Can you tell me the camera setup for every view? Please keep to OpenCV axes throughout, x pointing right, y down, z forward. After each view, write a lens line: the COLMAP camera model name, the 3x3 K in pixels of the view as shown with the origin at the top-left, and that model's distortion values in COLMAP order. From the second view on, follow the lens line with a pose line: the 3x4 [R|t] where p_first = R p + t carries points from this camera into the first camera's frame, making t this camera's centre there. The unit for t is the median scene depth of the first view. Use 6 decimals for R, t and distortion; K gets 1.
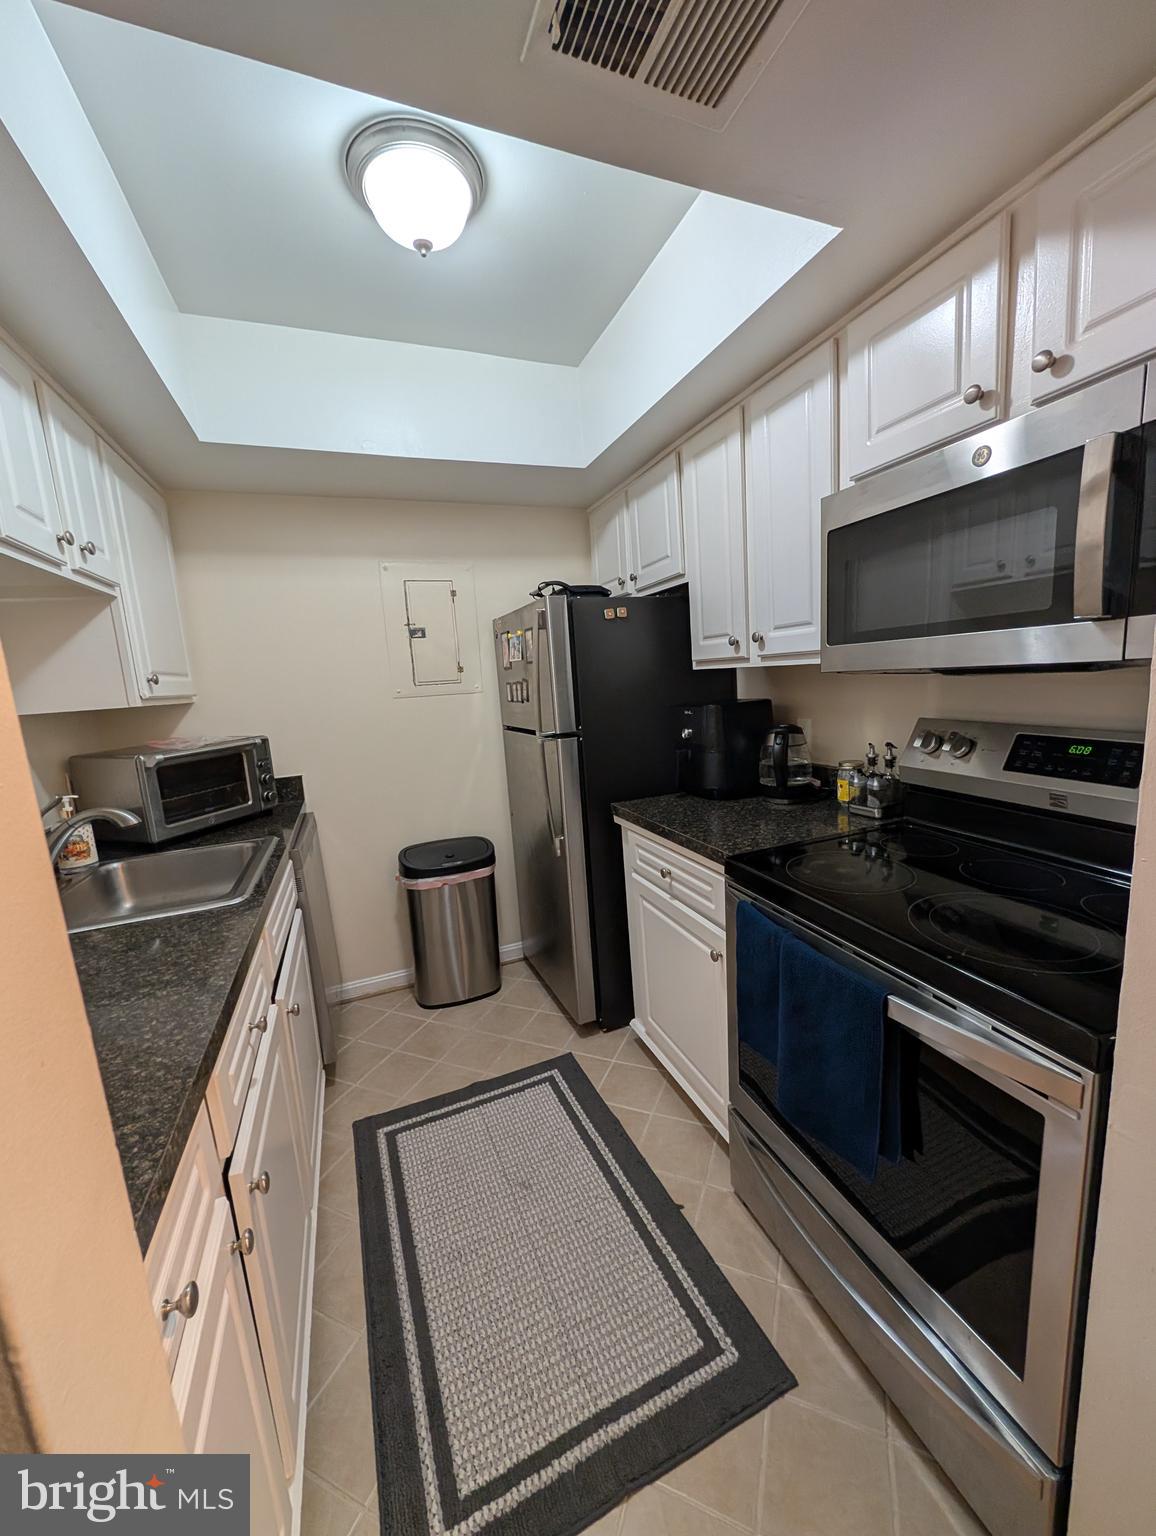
lens RADIAL K [[583.4, 0, 581.4], [0, 583.4, 767.6], [0, 0, 1]] dist [0.001063, 0.000512]
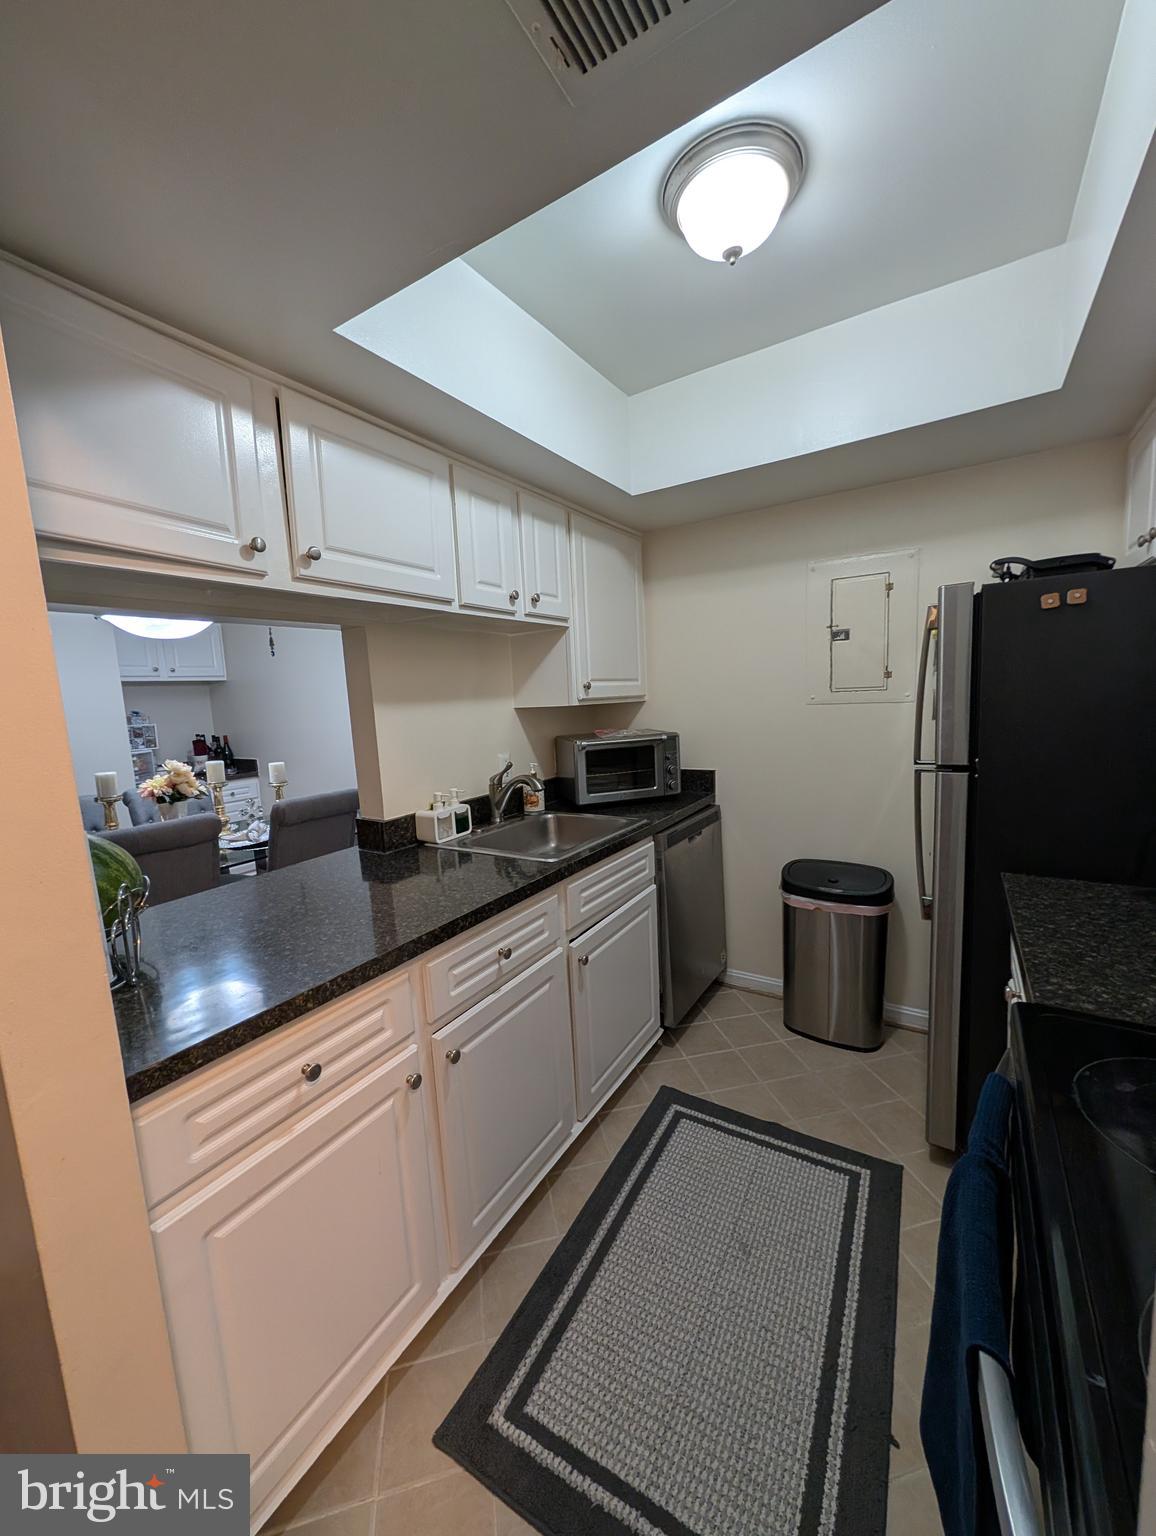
lens RADIAL K [[583.4, 0, 581.4], [0, 583.4, 767.6], [0, 0, 1]] dist [0.001063, 0.000512]
pose [[0.587636, 0.137127, -0.797421, 0.354216], [-0.121395, 0.989321, 0.080668, -0.070721], [0.799967, 0.049399, 0.598007, 0.193141]]
